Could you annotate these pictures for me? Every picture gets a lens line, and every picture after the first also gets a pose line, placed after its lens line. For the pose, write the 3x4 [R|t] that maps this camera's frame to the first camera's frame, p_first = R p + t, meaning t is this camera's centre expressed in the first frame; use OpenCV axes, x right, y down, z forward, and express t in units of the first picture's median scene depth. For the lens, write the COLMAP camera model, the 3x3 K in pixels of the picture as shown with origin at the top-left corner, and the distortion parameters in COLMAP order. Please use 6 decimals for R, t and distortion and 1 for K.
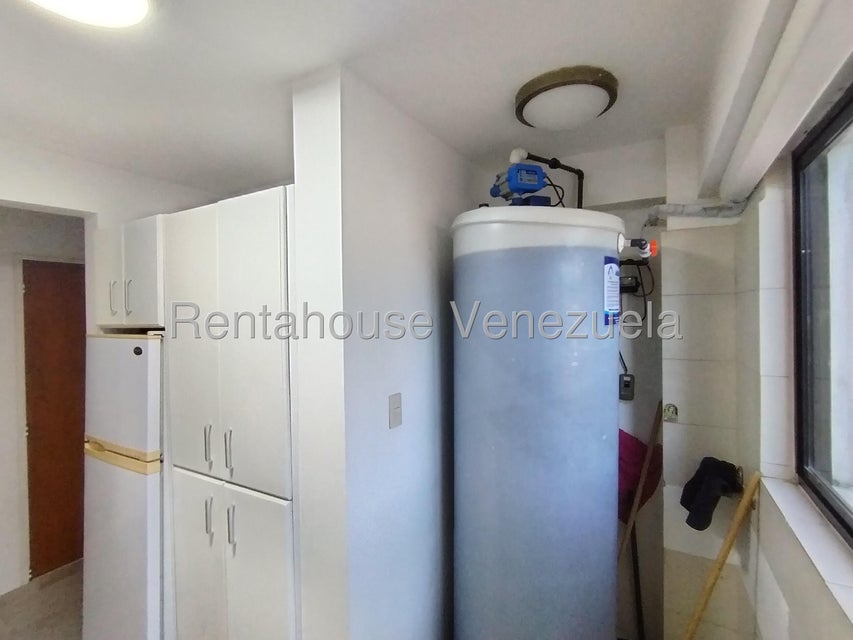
lens RADIAL K [[408.5, 0, 426.1], [0, 408.5, 317.4], [0, 0, 1]] dist [-0.009361, 0.004626]
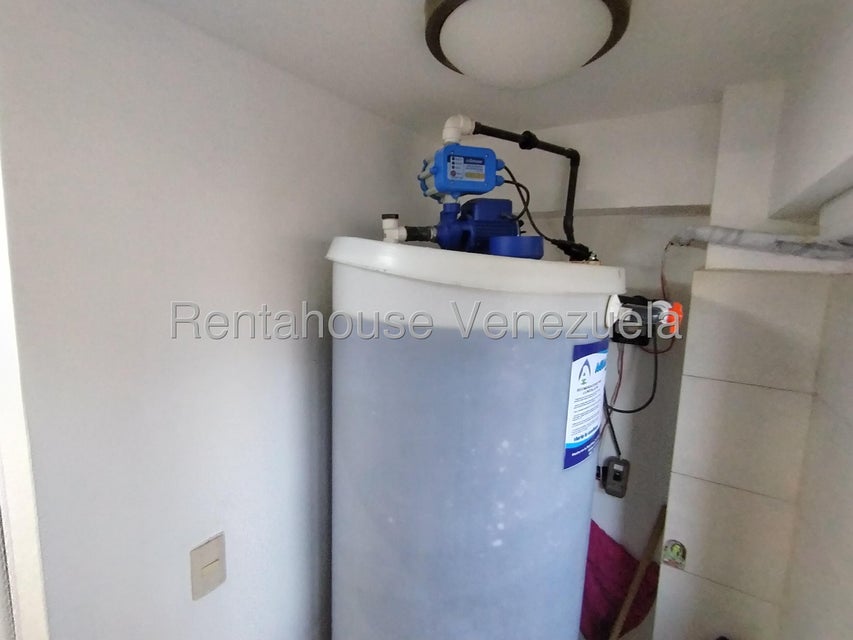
lens RADIAL K [[408.5, 0, 426.7], [0, 408.5, 321.9], [0, 0, 1]] dist [-0.009361, 0.004626]
pose [[0.997777, 0.048579, -0.045625, 0.223705], [-0.042609, 0.991398, 0.123754, -0.194400], [0.051244, -0.121534, 0.991264, 0.392154]]
